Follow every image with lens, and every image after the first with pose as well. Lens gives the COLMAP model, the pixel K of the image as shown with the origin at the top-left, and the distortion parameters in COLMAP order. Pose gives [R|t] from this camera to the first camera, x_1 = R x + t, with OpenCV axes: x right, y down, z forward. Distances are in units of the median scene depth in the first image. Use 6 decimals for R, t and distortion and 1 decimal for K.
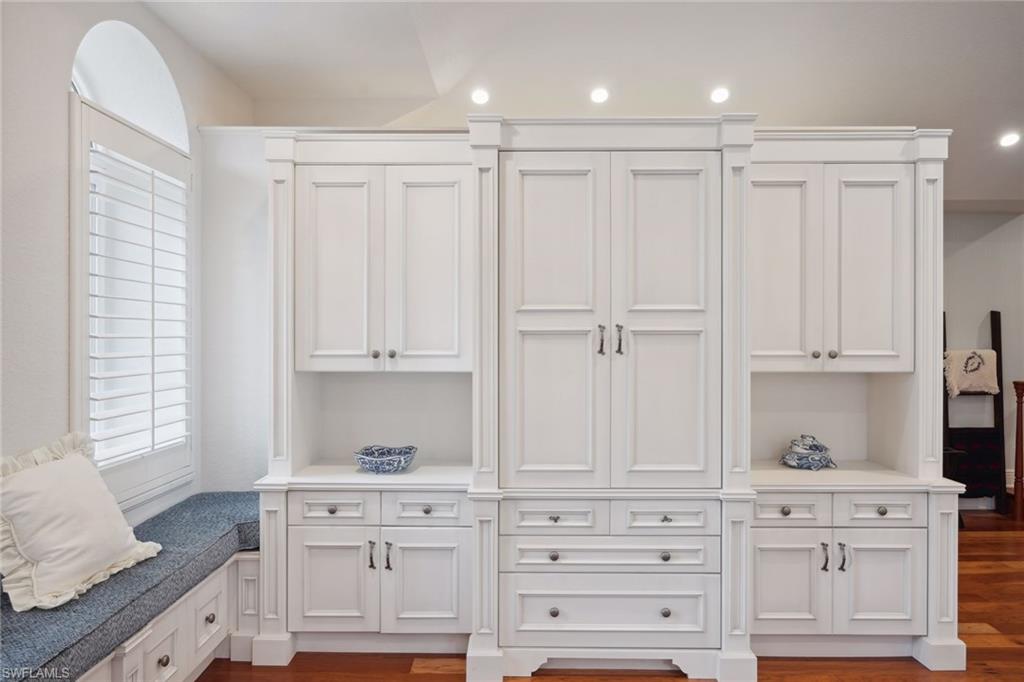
lens RADIAL K [[678.9, 0, 509.8], [0, 678.9, 337.9], [0, 0, 1]] dist [-0.001594, -0.001691]
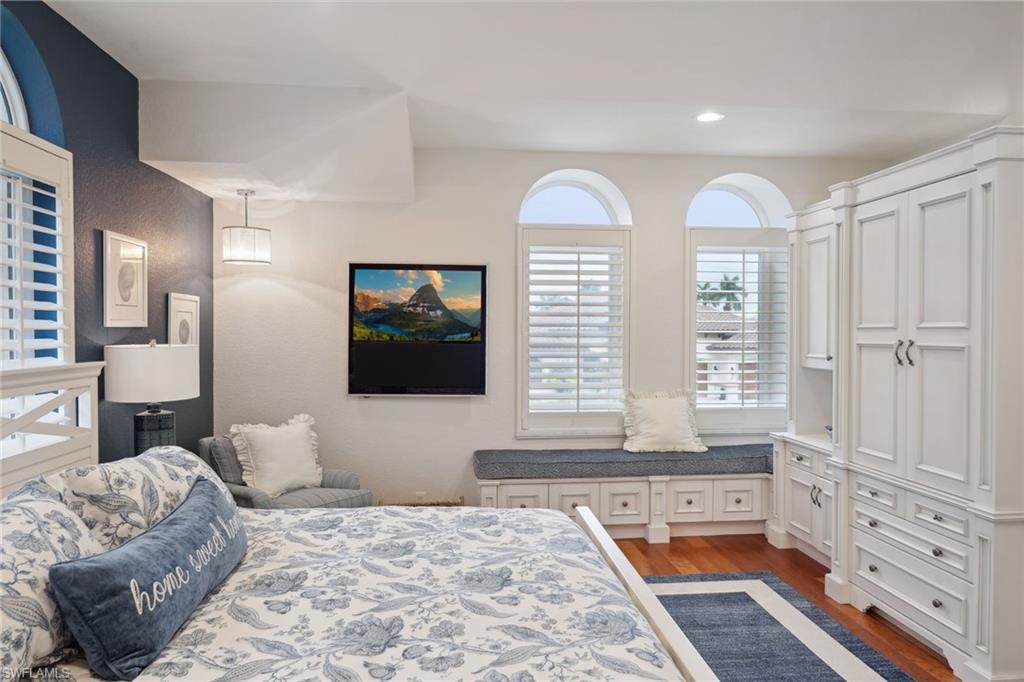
lens RADIAL K [[678.9, 0, 509.7], [0, 678.9, 343.2], [0, 0, 1]] dist [-0.001594, -0.001691]
pose [[0.113753, 0.018691, -0.993333, 1.228420], [-0.003030, 0.999825, 0.018466, -0.033238], [0.993504, 0.000909, 0.113790, 0.189226]]
